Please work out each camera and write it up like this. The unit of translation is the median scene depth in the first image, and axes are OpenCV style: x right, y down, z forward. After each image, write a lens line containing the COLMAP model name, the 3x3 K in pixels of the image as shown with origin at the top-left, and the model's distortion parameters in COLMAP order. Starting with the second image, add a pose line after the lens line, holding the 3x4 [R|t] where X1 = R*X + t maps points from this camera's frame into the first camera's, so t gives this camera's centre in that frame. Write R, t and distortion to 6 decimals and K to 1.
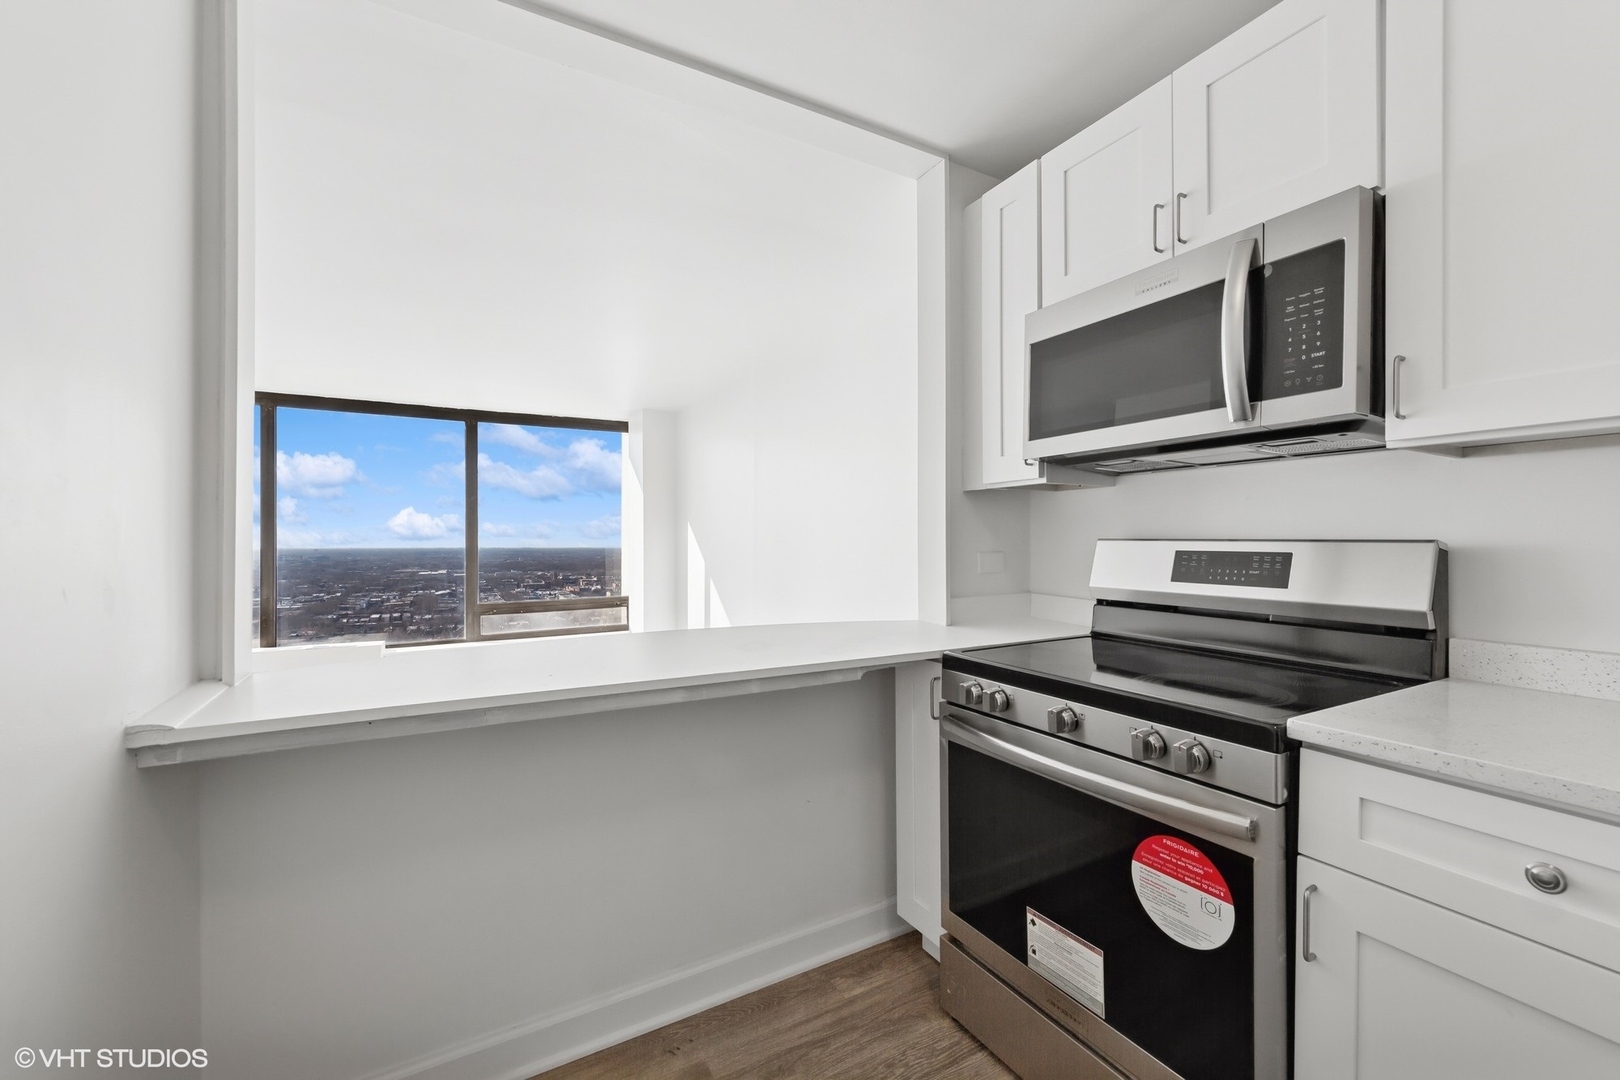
lens RADIAL K [[659.3, 0, 819.4], [0, 659.3, 542.4], [0, 0, 1]] dist [0.010090, -0.000903]
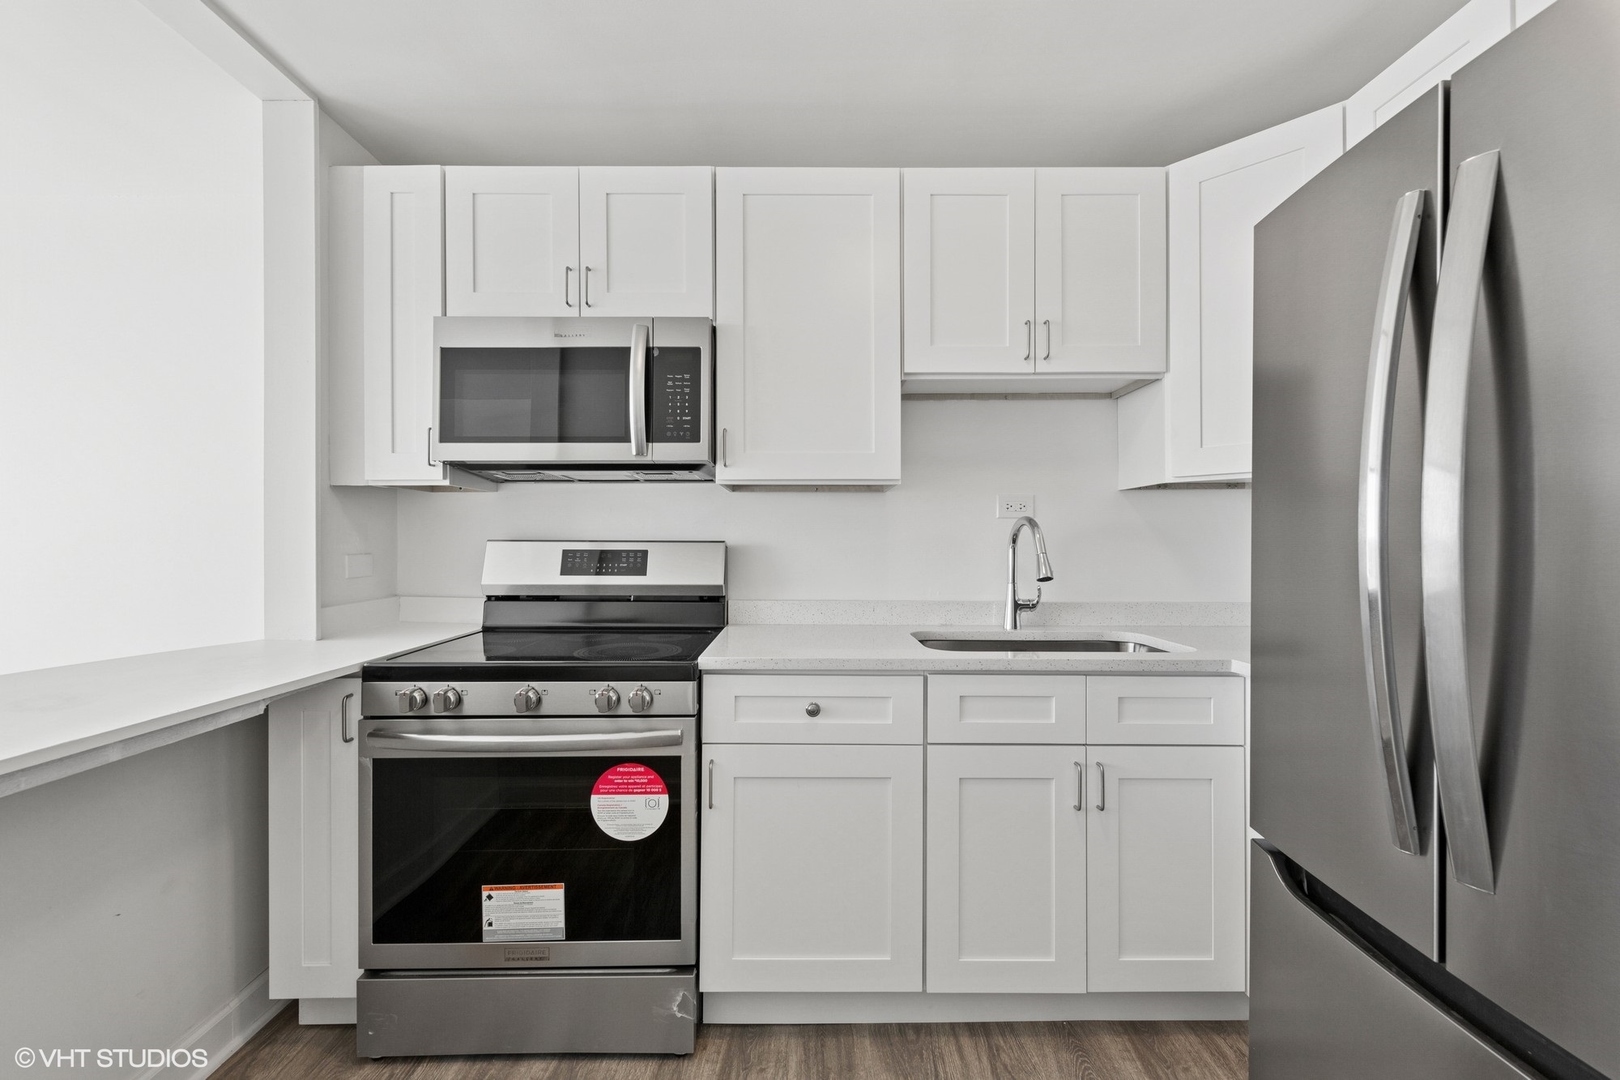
lens RADIAL K [[659.3, 0, 808.3], [0, 659.3, 536.1], [0, 0, 1]] dist [0.010090, -0.000903]
pose [[0.494545, 0.005085, 0.869137, -0.333736], [0.003250, 0.999965, -0.007700, -0.001853], [-0.869146, 0.006633, 0.494511, 0.013758]]
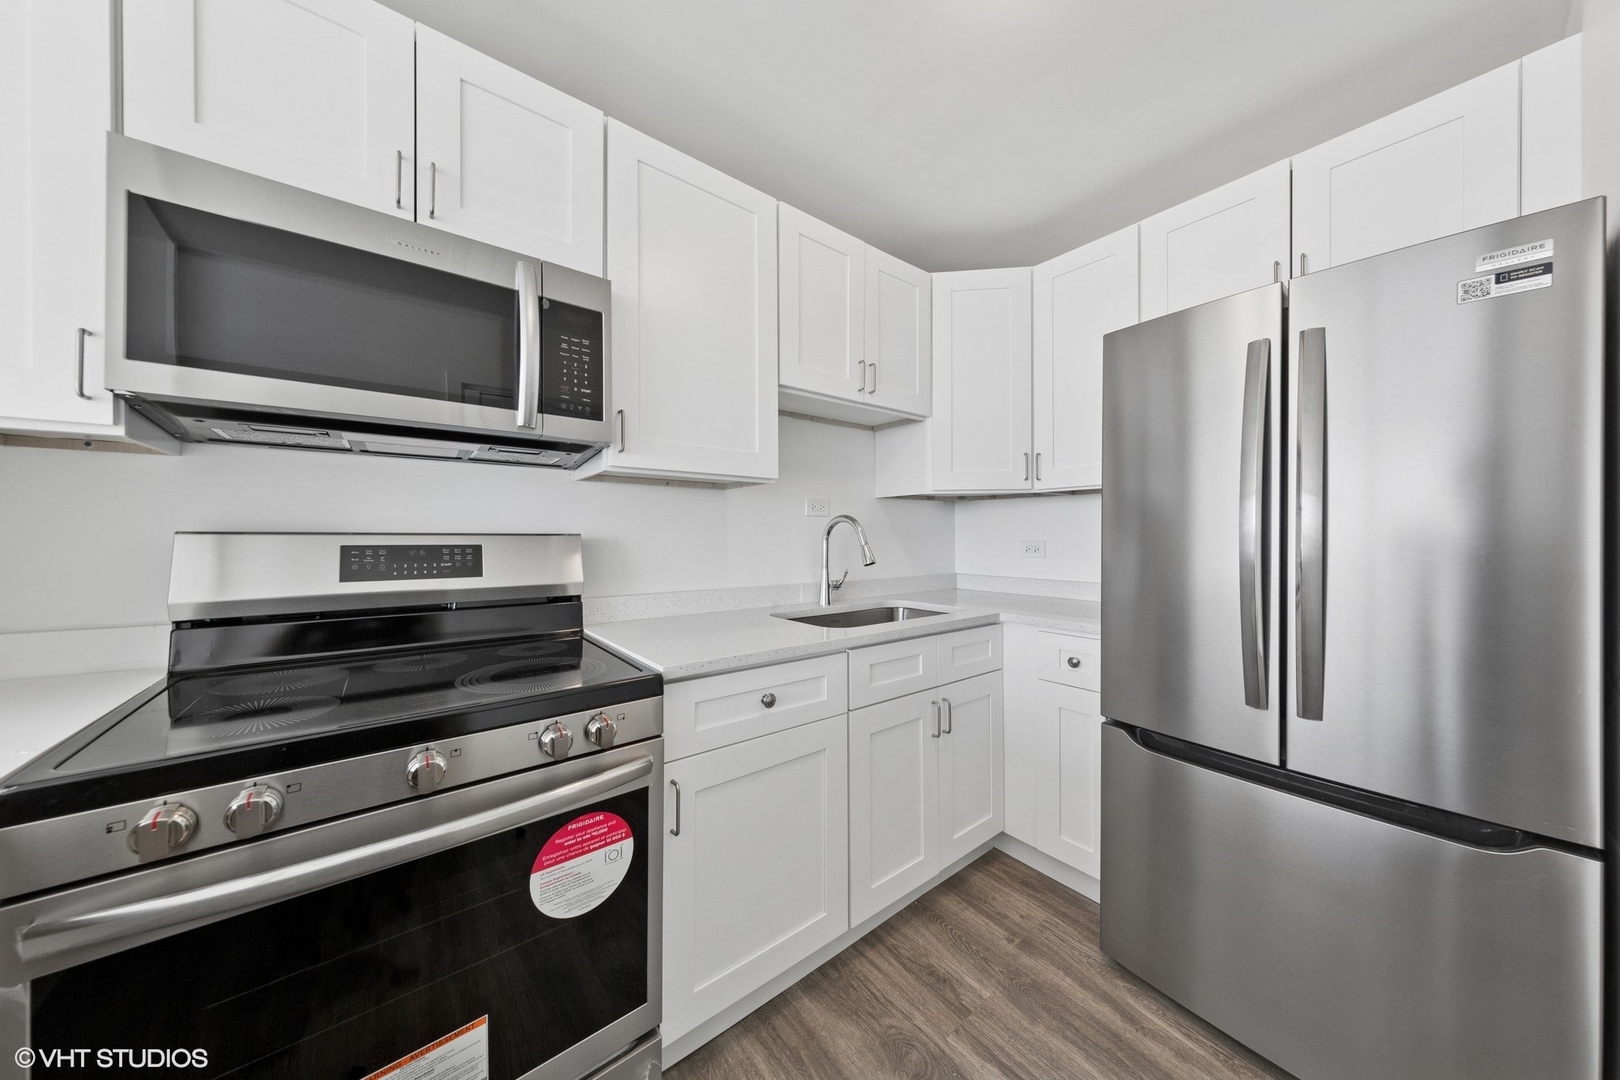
lens RADIAL K [[516.1, 0, 808.2], [0, 516.1, 530.9], [0, 0, 1]] dist [0.007159, -0.000873]
pose [[-0.142211, 0.007045, 0.989811, -0.249316], [0.002974, 0.999973, -0.006690, -0.000885], [-0.989832, 0.001993, -0.142228, 0.571121]]
